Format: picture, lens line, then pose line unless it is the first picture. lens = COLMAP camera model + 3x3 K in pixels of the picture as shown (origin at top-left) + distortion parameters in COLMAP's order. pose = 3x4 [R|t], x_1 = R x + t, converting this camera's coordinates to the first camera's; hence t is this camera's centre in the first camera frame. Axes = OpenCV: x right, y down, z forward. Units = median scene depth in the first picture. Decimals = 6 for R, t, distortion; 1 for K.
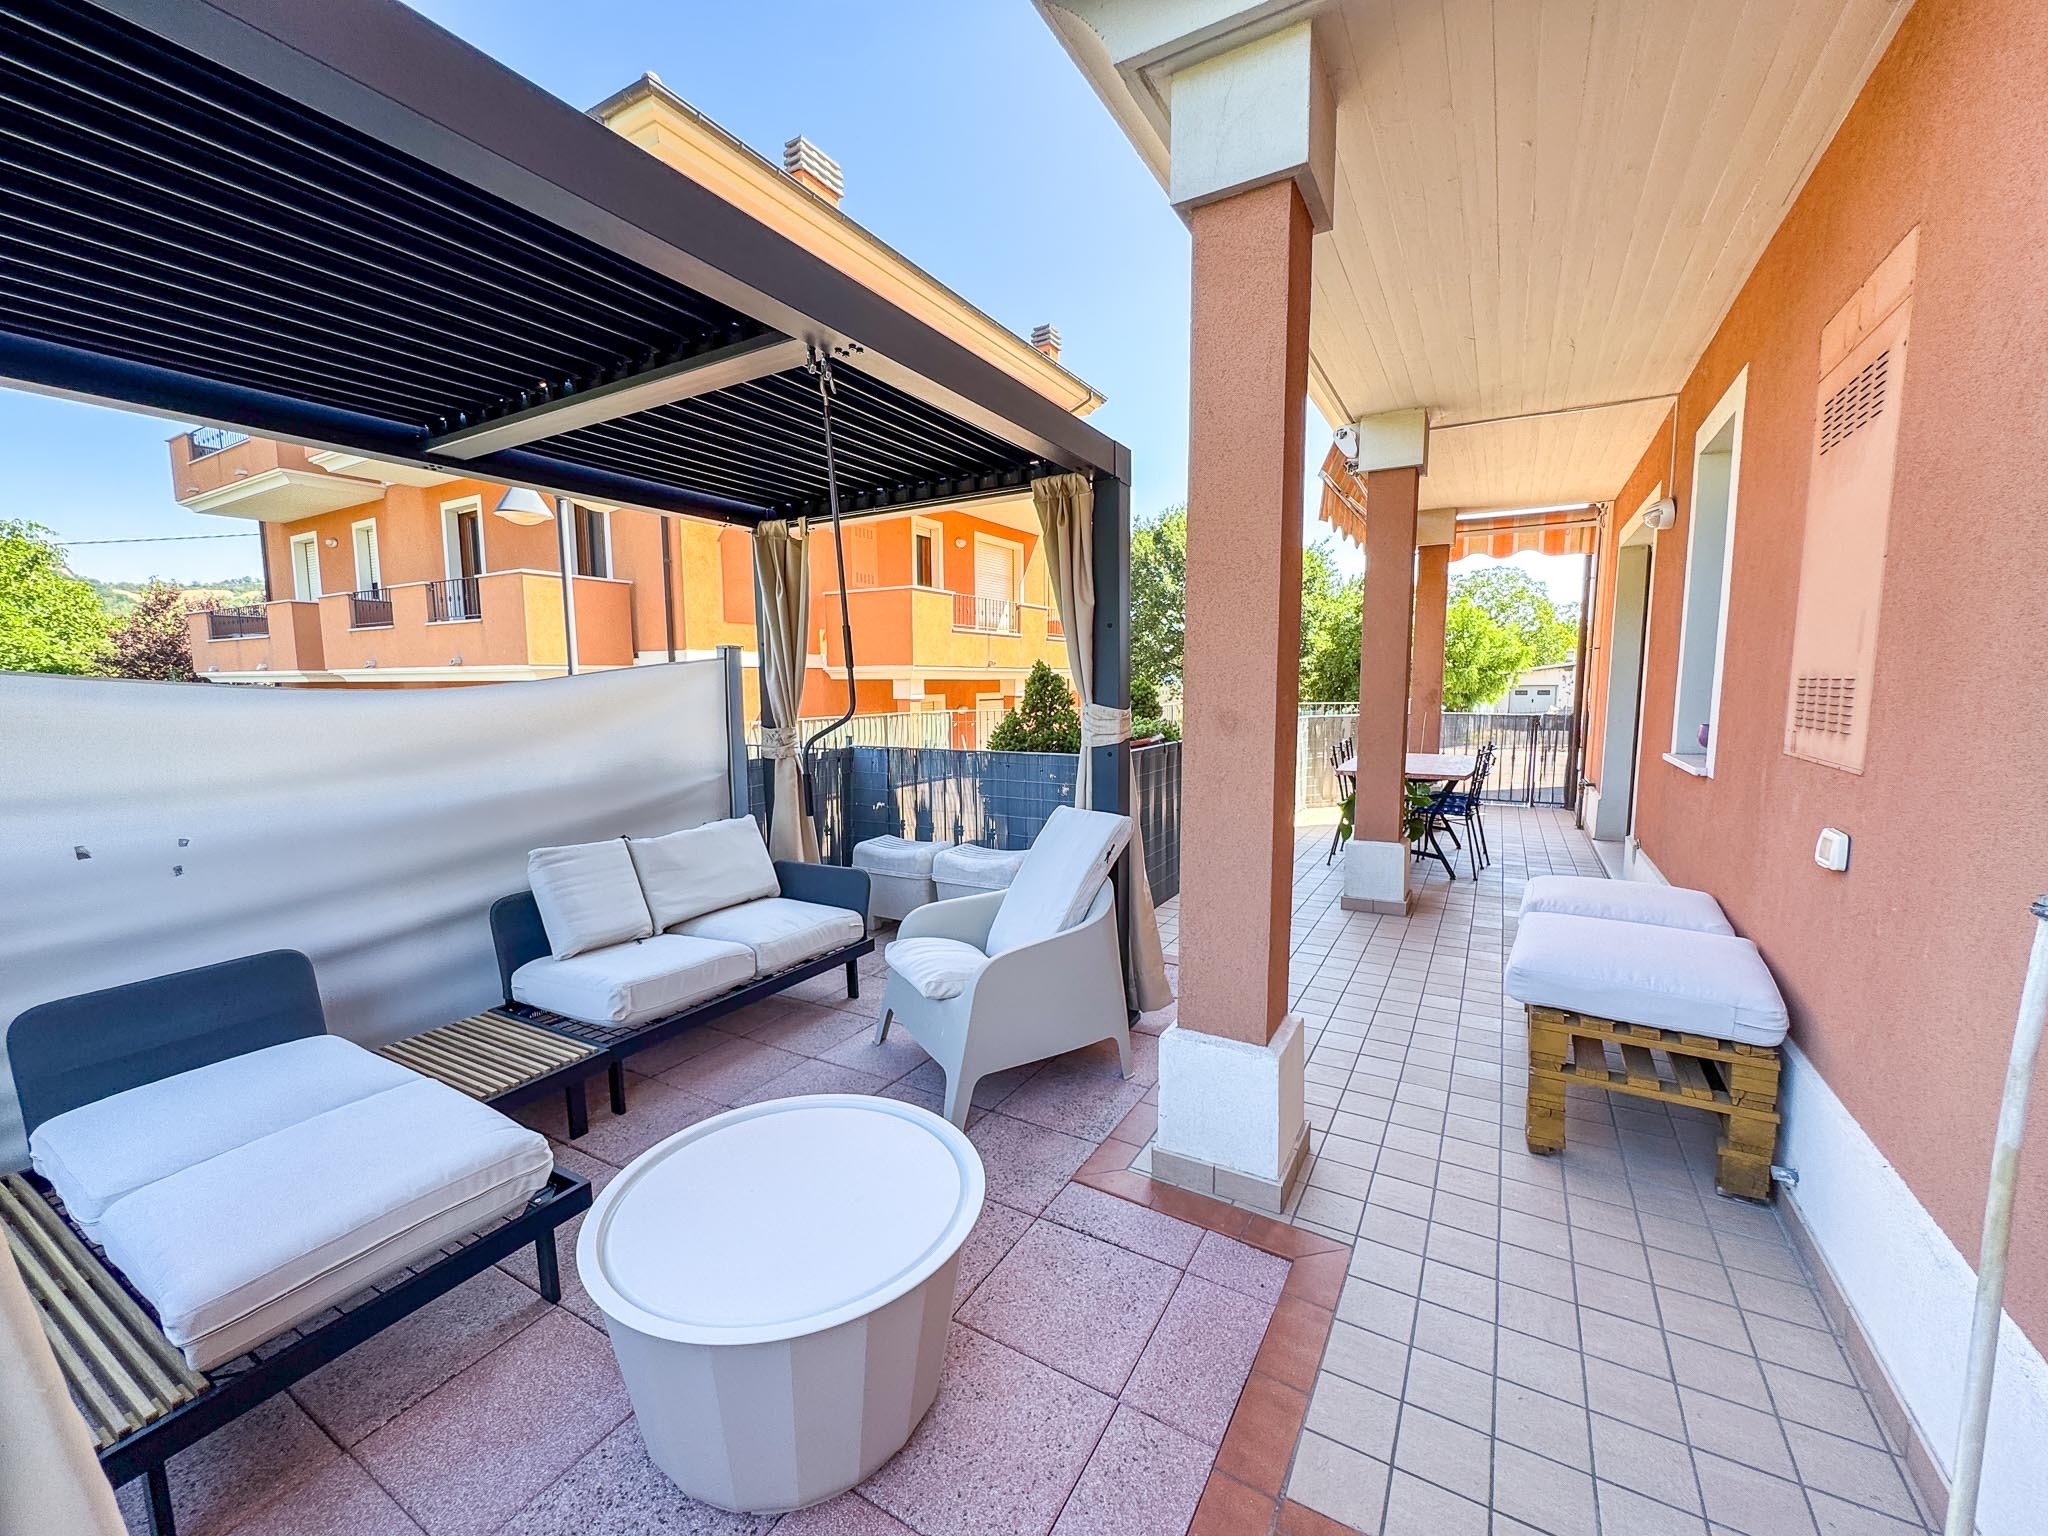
lens RADIAL K [[822.4, 0, 1023.4], [0, 822.4, 770.2], [0, 0, 1]] dist [-0.004749, 0.000612]
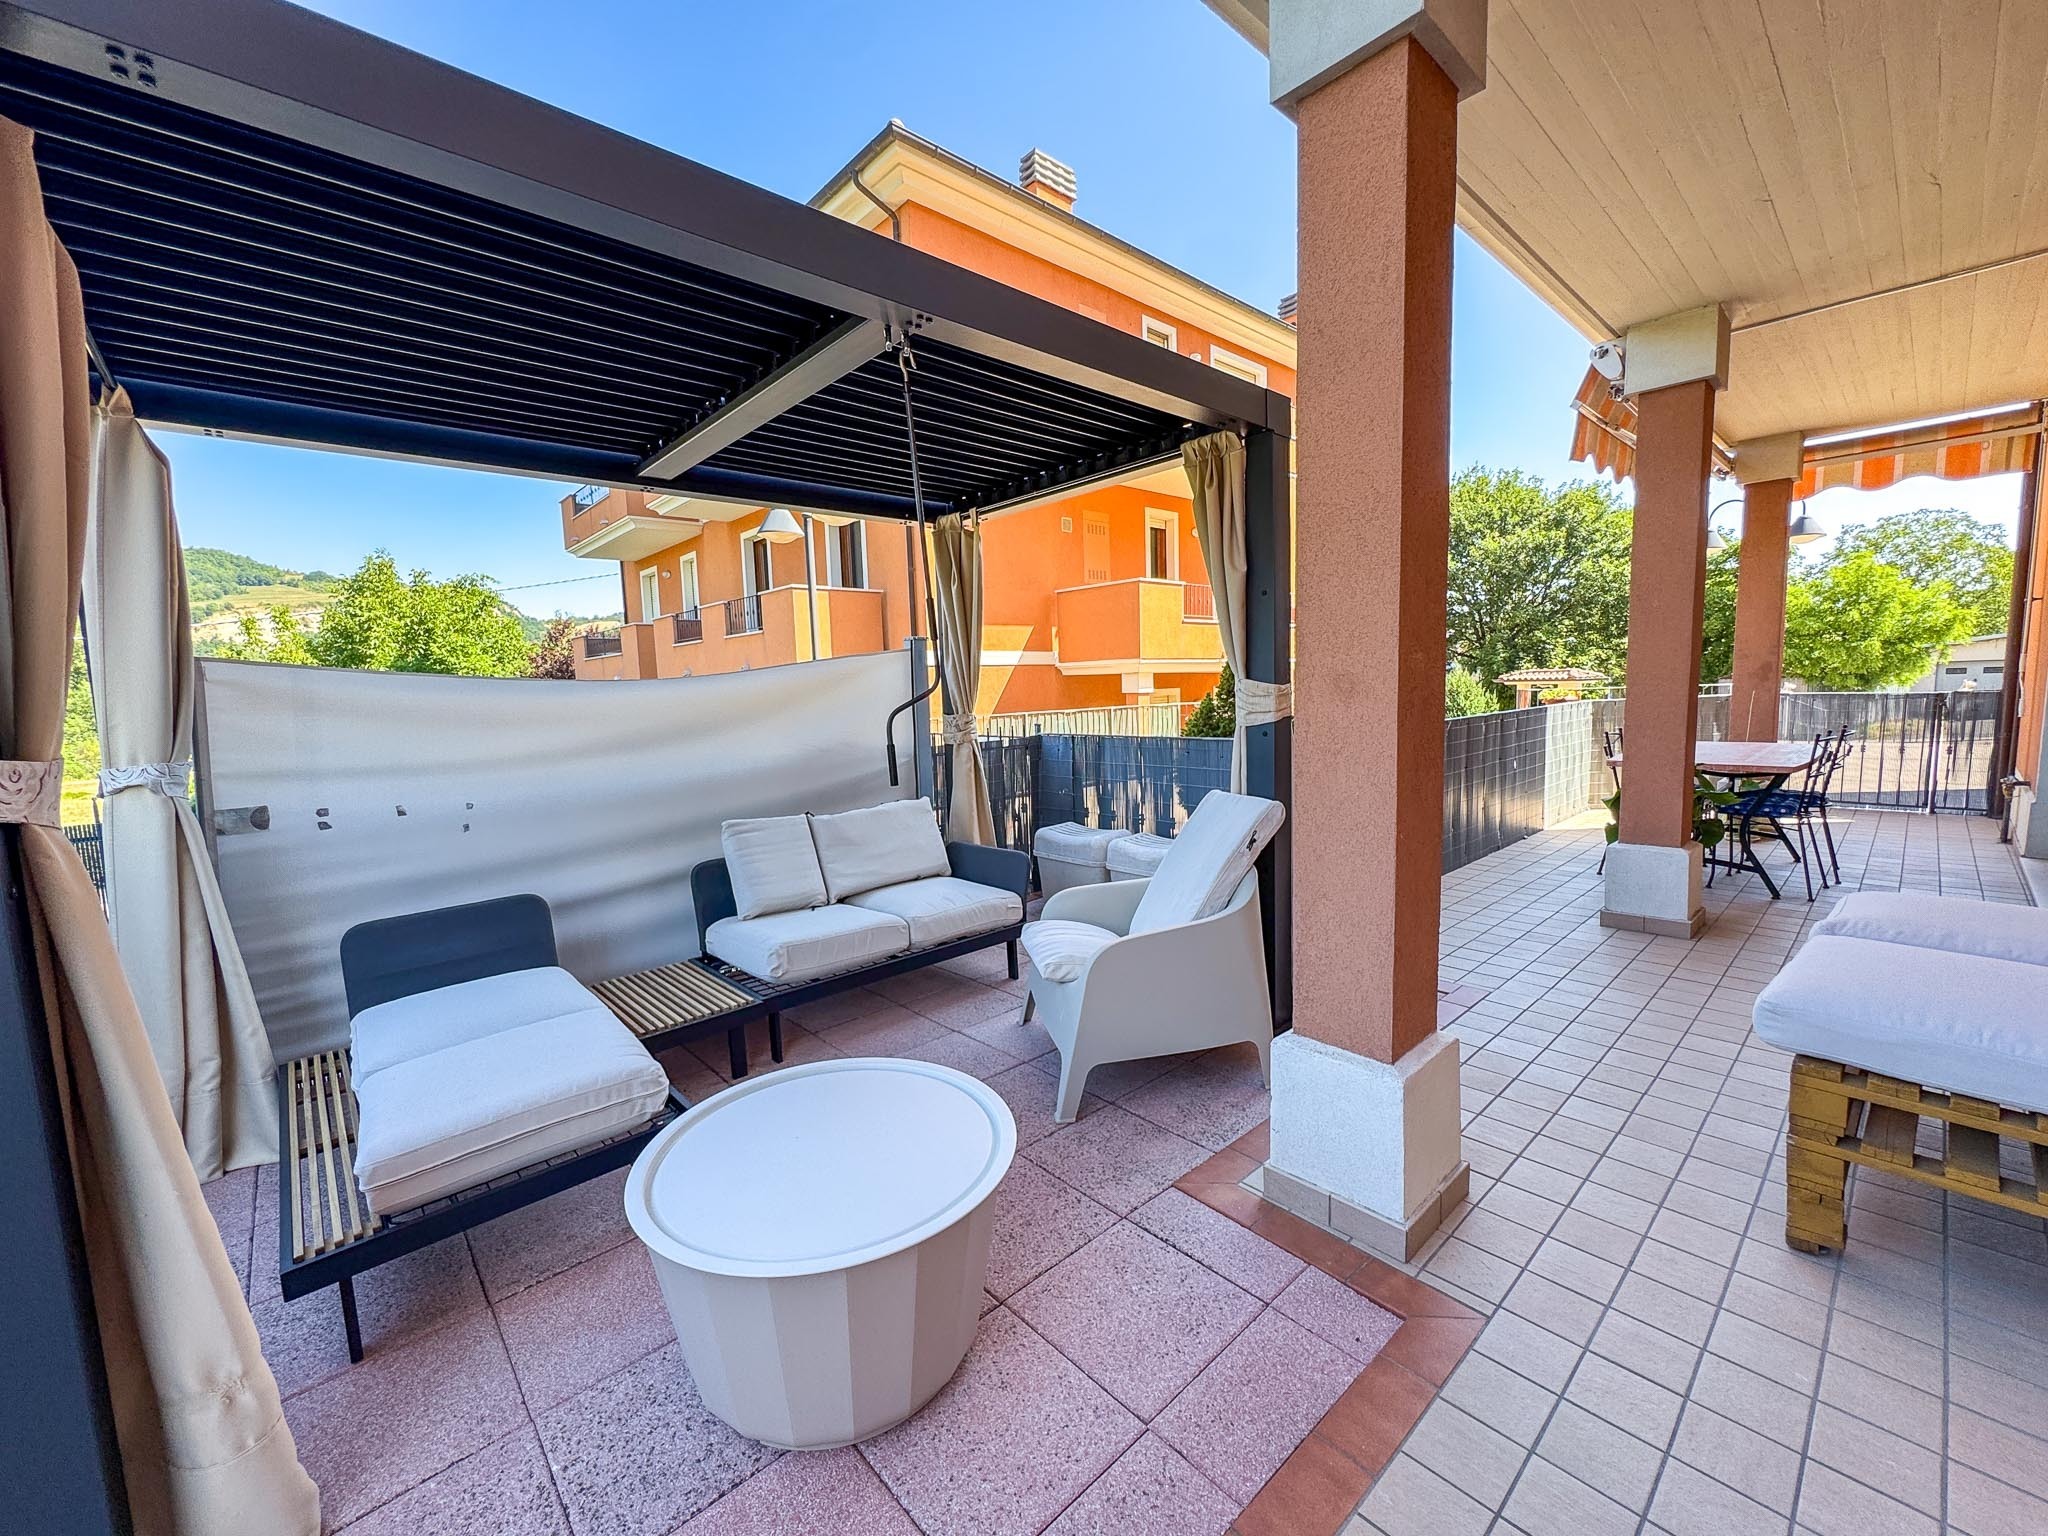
lens RADIAL K [[822.4, 0, 1022.4], [0, 822.4, 770.8], [0, 0, 1]] dist [-0.004749, 0.000612]
pose [[0.952043, 0.006442, -0.305895, 0.083537], [-0.005729, 0.999978, 0.003228, 0.013118], [0.305909, -0.001320, 0.952060, 0.030519]]
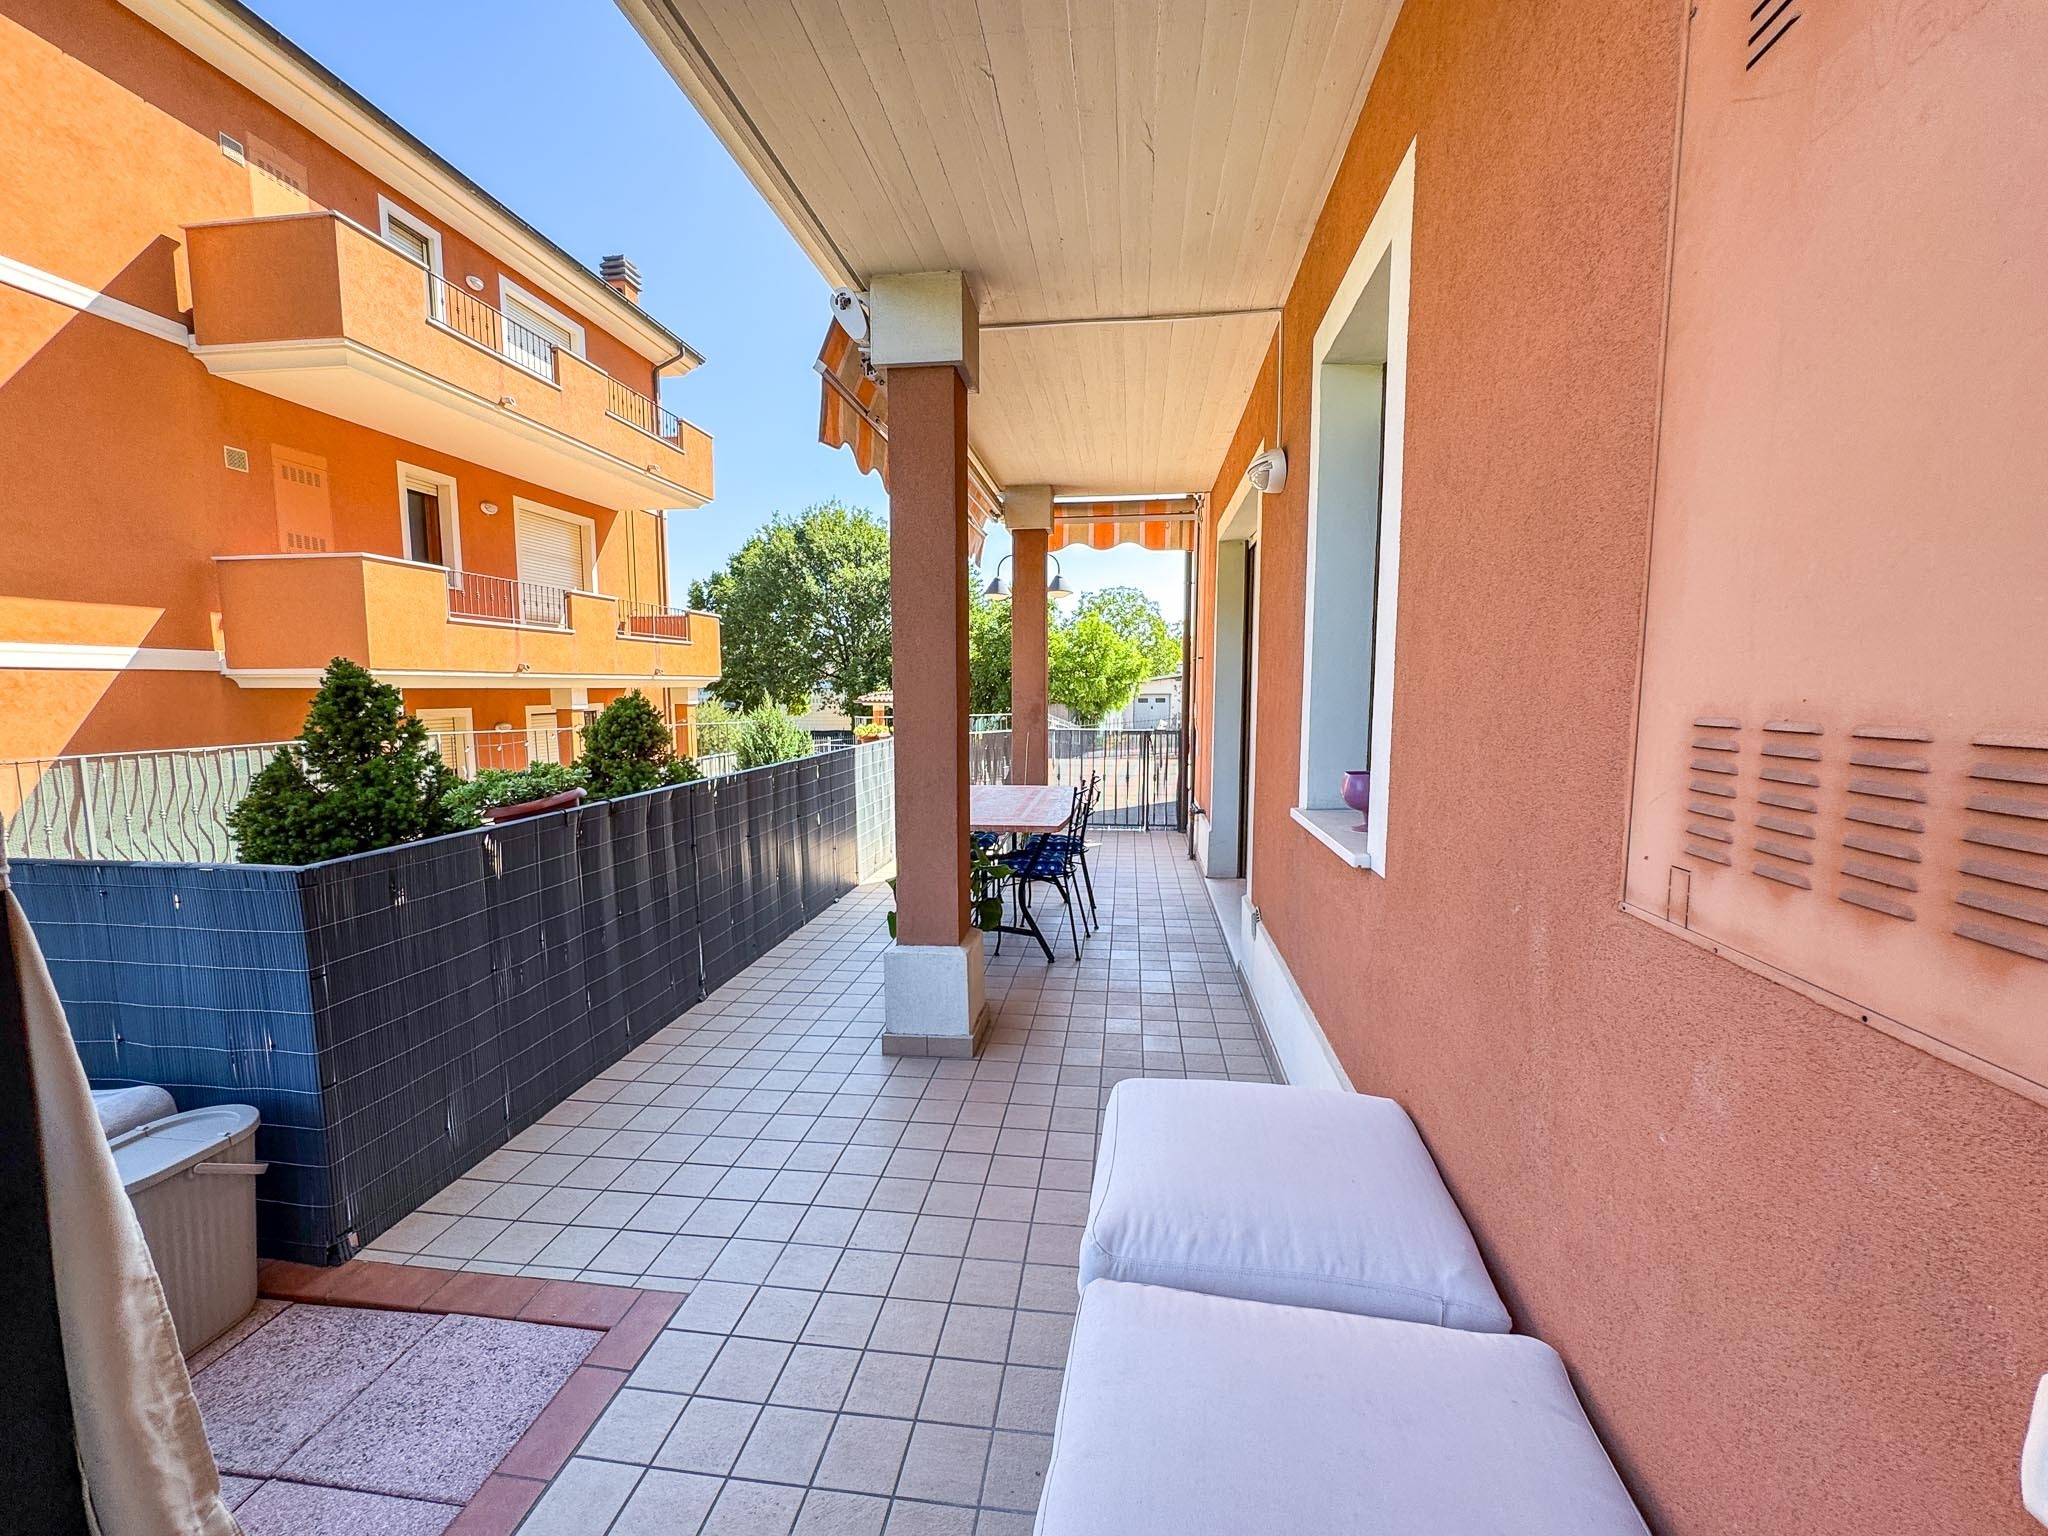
lens RADIAL K [[822.4, 0, 1027.8], [0, 822.4, 771.7], [0, 0, 1]] dist [-0.004749, 0.000612]
pose [[0.920200, -0.036593, 0.389733, 0.252126], [0.039357, 0.999225, 0.000893, -0.048075], [-0.389464, 0.014517, 0.920927, 0.366222]]
